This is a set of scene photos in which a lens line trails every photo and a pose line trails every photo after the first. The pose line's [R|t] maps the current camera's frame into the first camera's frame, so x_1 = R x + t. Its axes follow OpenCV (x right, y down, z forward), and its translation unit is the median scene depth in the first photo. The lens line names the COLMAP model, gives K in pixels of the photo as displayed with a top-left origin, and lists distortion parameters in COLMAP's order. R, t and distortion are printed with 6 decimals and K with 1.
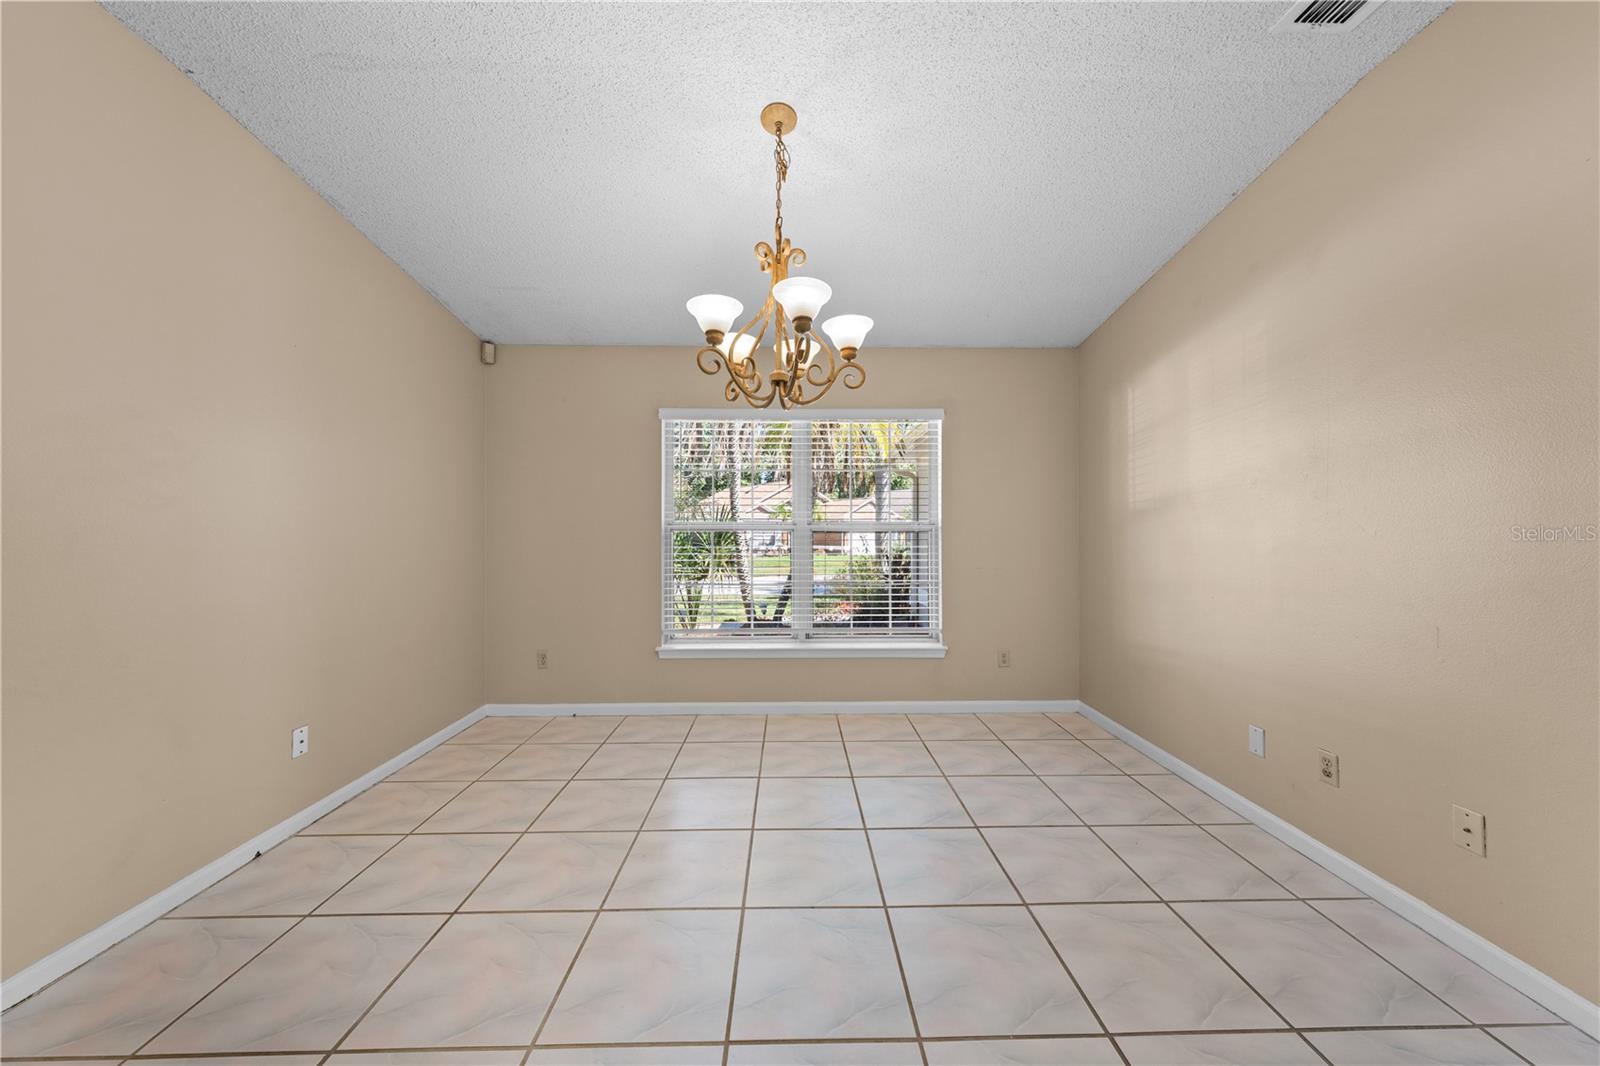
lens RADIAL K [[540.4, 0, 788.3], [0, 540.4, 533.4], [0, 0, 1]] dist [-0.006190, 0.001543]
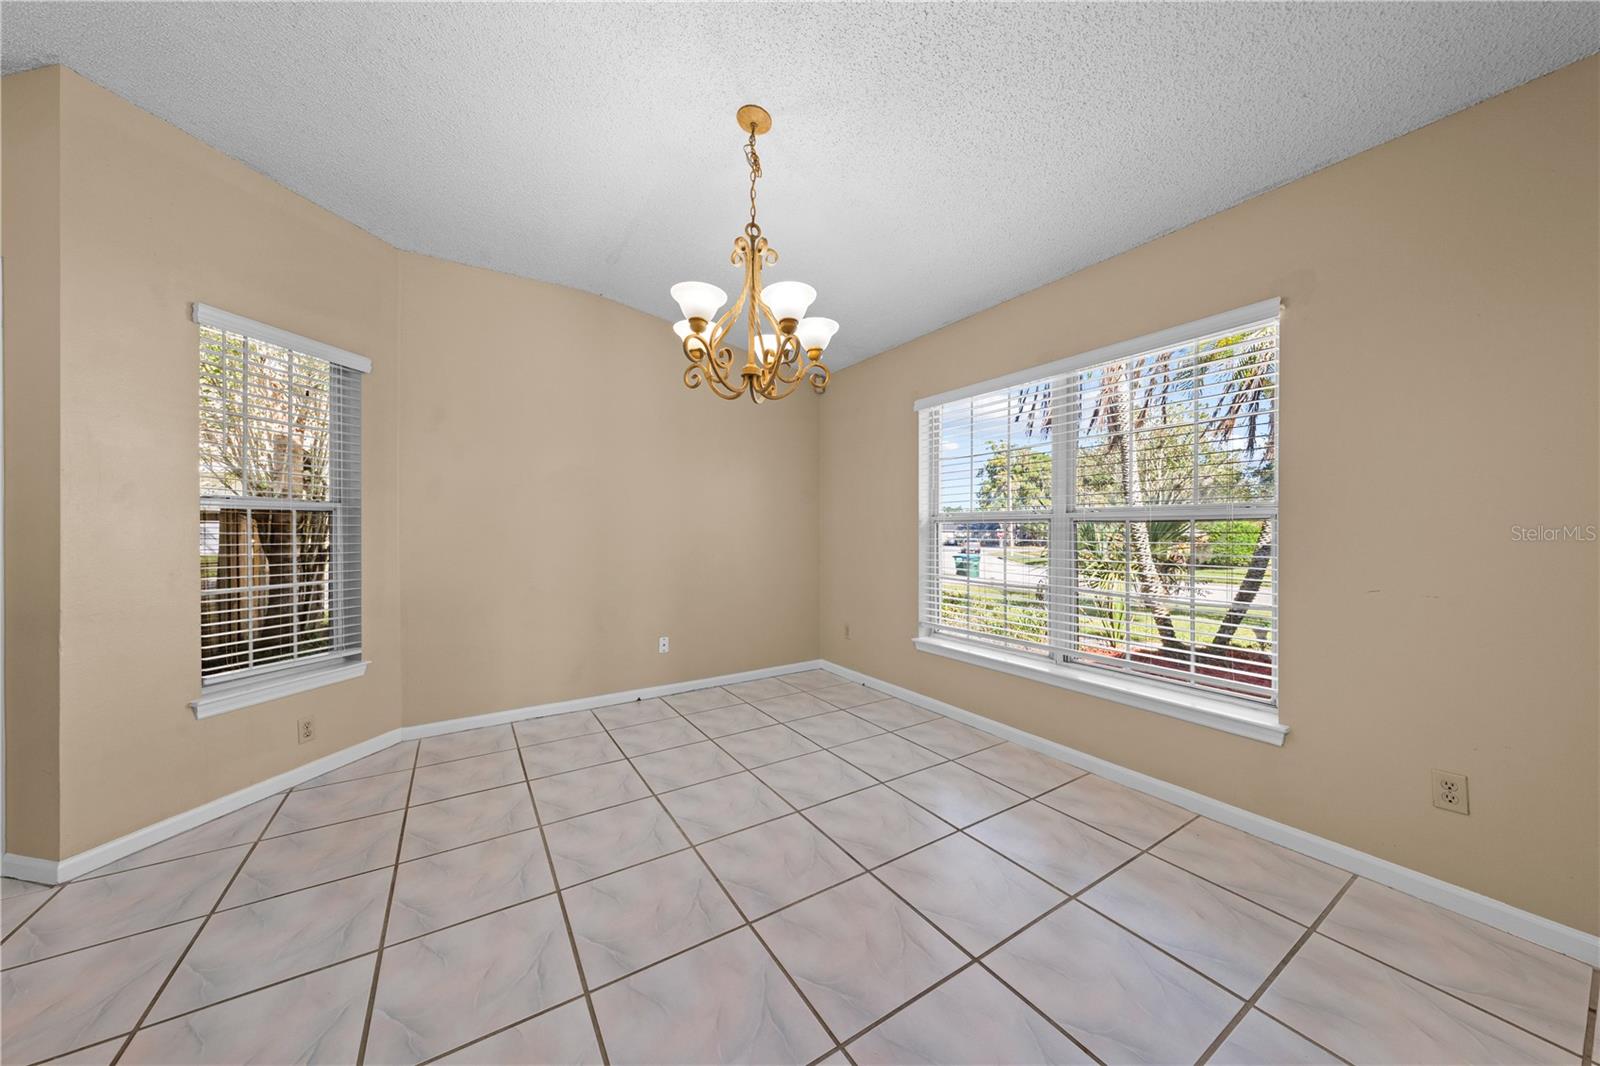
lens RADIAL K [[540.4, 0, 806.8], [0, 540.4, 535.1], [0, 0, 1]] dist [-0.006190, 0.001543]
pose [[0.524778, 0.010985, -0.851168, 0.589647], [-0.001483, 0.999927, 0.011990, 0.008258], [0.851238, -0.005029, 0.524756, 0.347161]]
